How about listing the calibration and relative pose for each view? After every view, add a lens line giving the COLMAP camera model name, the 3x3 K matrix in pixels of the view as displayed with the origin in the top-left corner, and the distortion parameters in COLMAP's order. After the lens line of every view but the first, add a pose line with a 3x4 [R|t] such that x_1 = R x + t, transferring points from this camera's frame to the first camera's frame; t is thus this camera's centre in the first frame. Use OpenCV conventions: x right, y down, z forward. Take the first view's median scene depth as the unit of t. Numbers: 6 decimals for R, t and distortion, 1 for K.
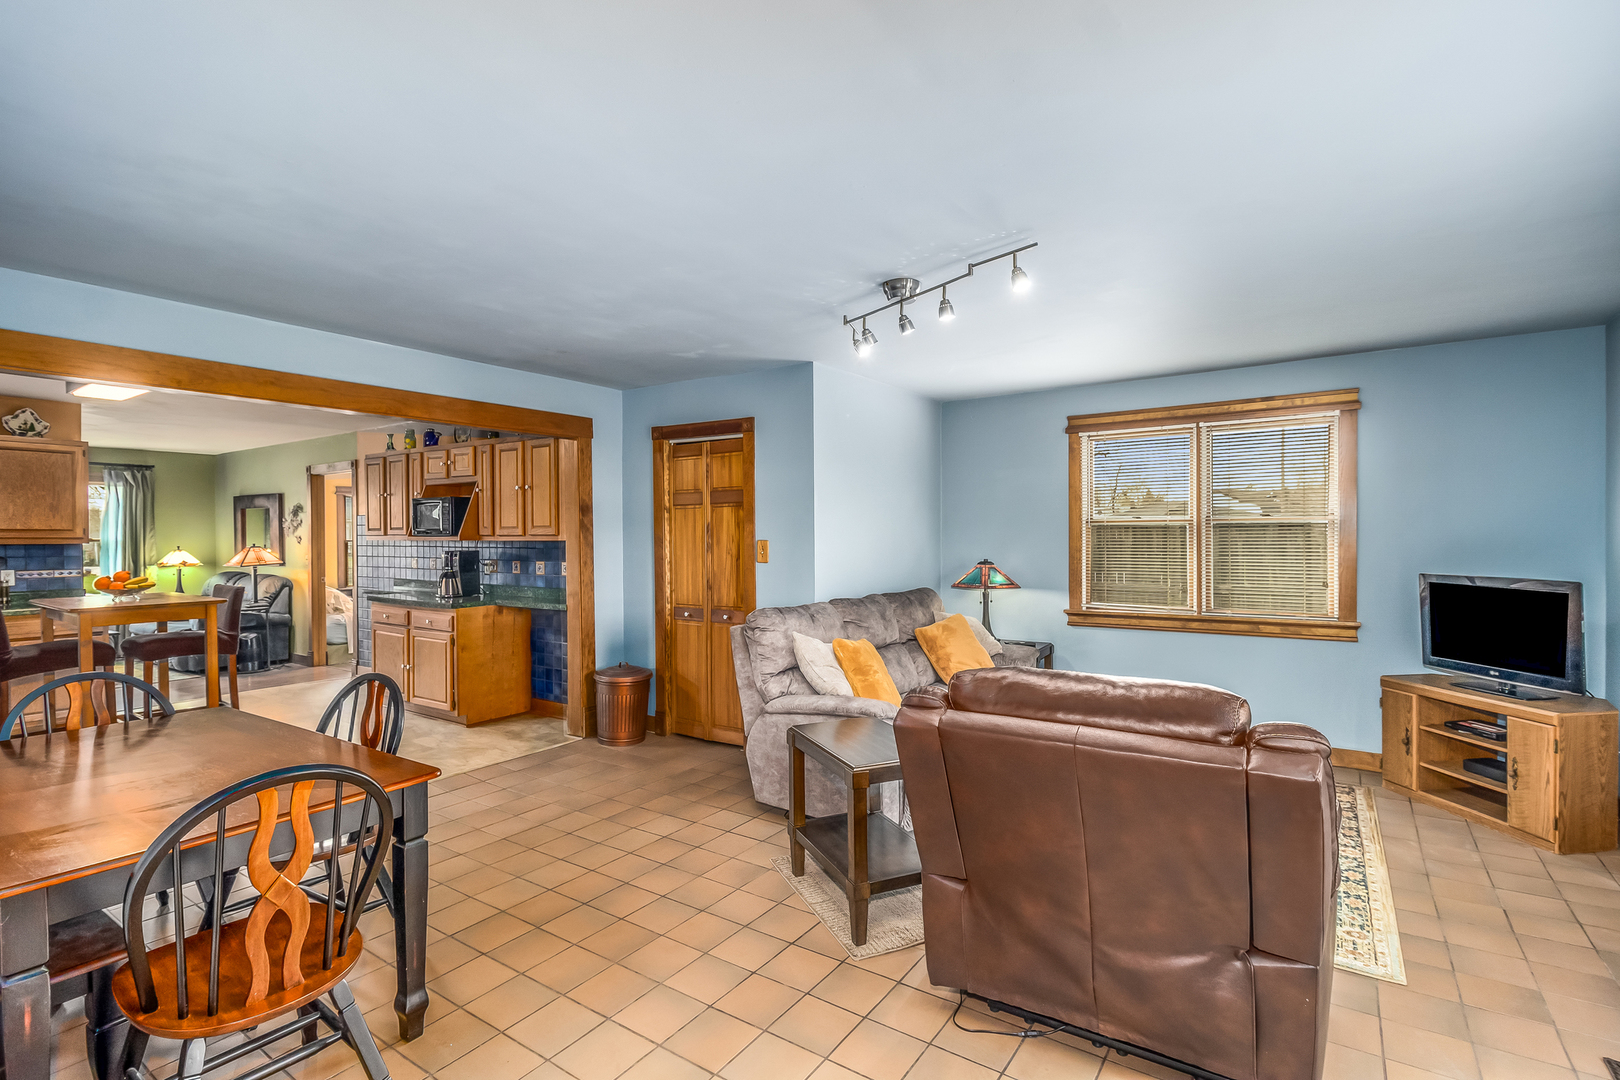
lens RADIAL K [[747.2, 0, 816.6], [0, 747.2, 550.0], [0, 0, 1]] dist [-0.011223, -0.001875]
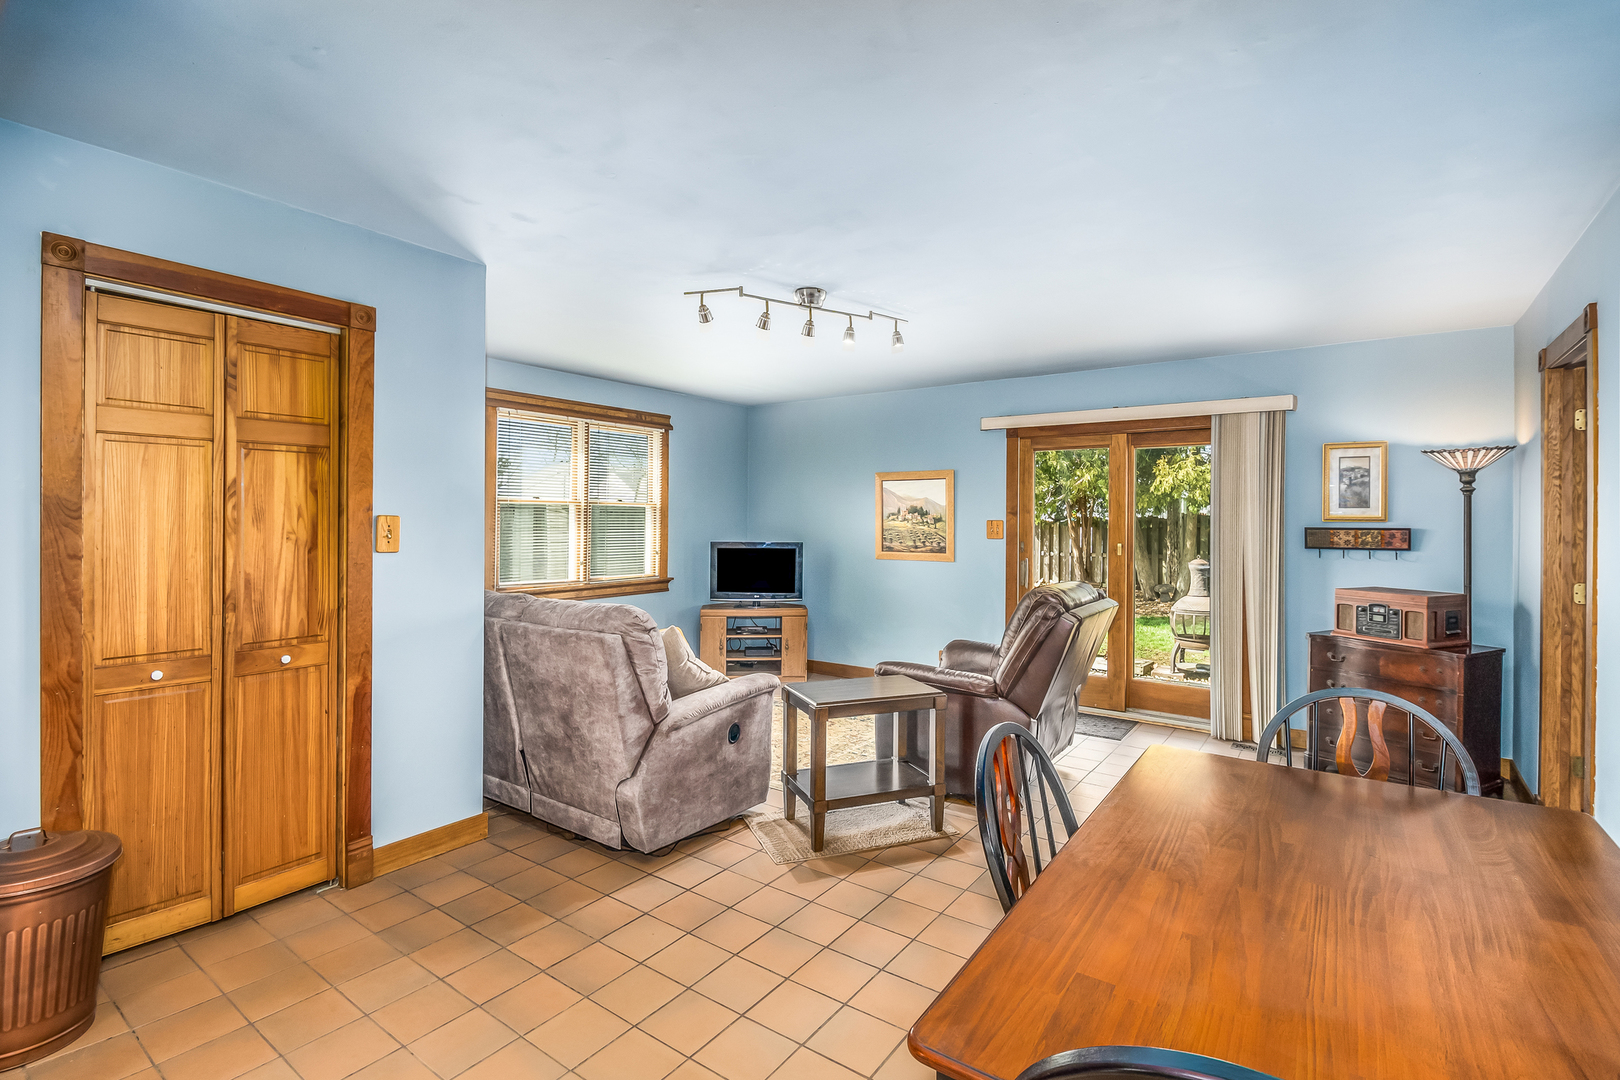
lens RADIAL K [[747.2, 0, 814.4], [0, 747.2, 523.6], [0, 0, 1]] dist [-0.011223, -0.001875]
pose [[0.038699, -0.001816, 0.999249, -0.678112], [0.006231, 0.999979, 0.001576, -0.005793], [-0.999231, 0.006165, 0.038710, 0.635045]]
